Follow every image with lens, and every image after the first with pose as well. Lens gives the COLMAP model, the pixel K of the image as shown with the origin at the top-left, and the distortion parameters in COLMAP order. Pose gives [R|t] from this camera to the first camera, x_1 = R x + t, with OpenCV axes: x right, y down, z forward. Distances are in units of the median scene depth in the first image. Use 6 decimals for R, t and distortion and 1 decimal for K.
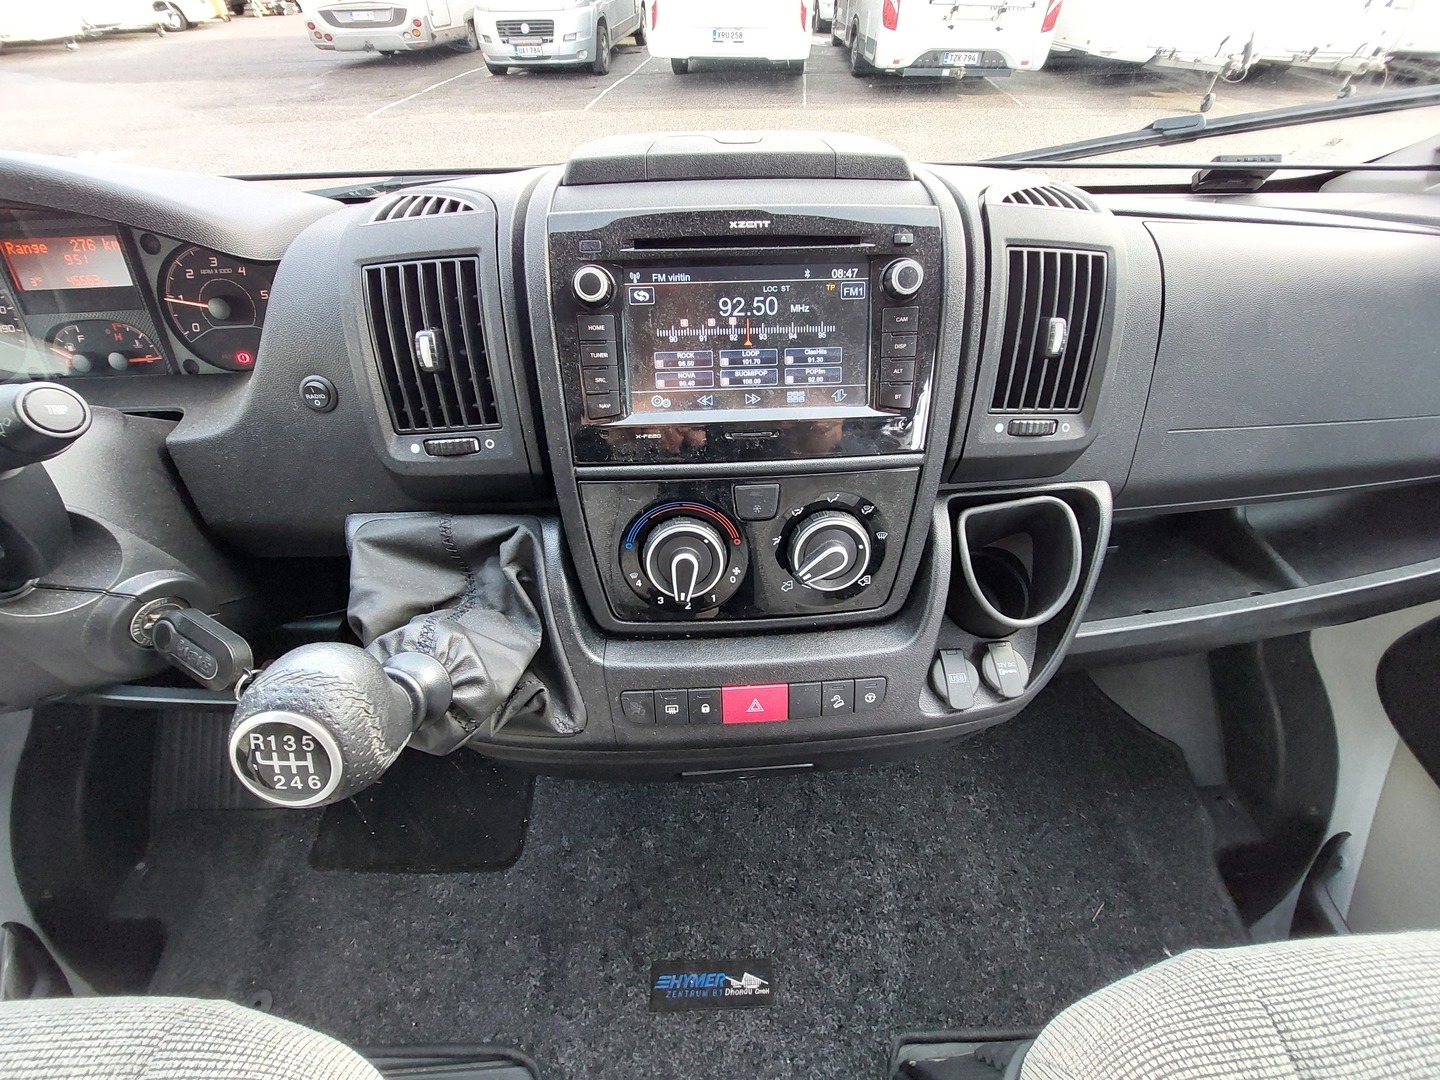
lens RADIAL K [[578.4, 0, 726.0], [0, 578.4, 549.7], [0, 0, 1]] dist [-0.002689, -0.000259]
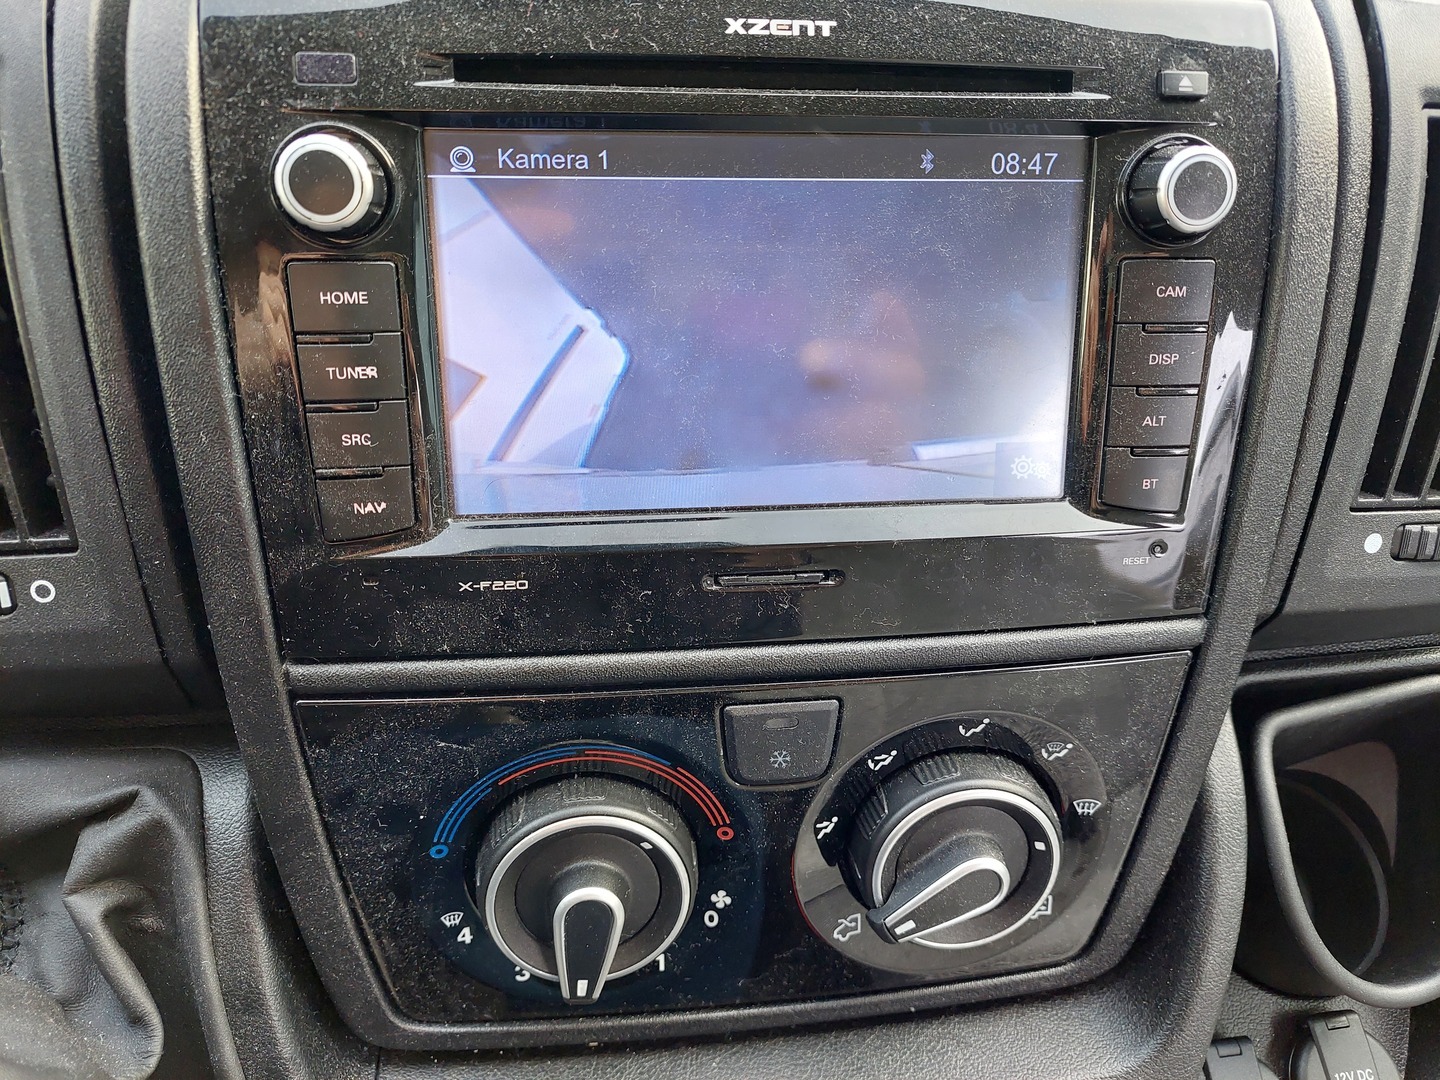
lens RADIAL K [[1069.7, 0, 739.1], [0, 1069.7, 538.3], [0, 0, 1]] dist [0.004898, -0.003422]
pose [[0.996296, 0.007599, 0.085648, -0.035386], [-0.007494, 0.999971, -0.001545, -0.216383], [-0.085657, 0.000898, 0.996324, 0.299465]]
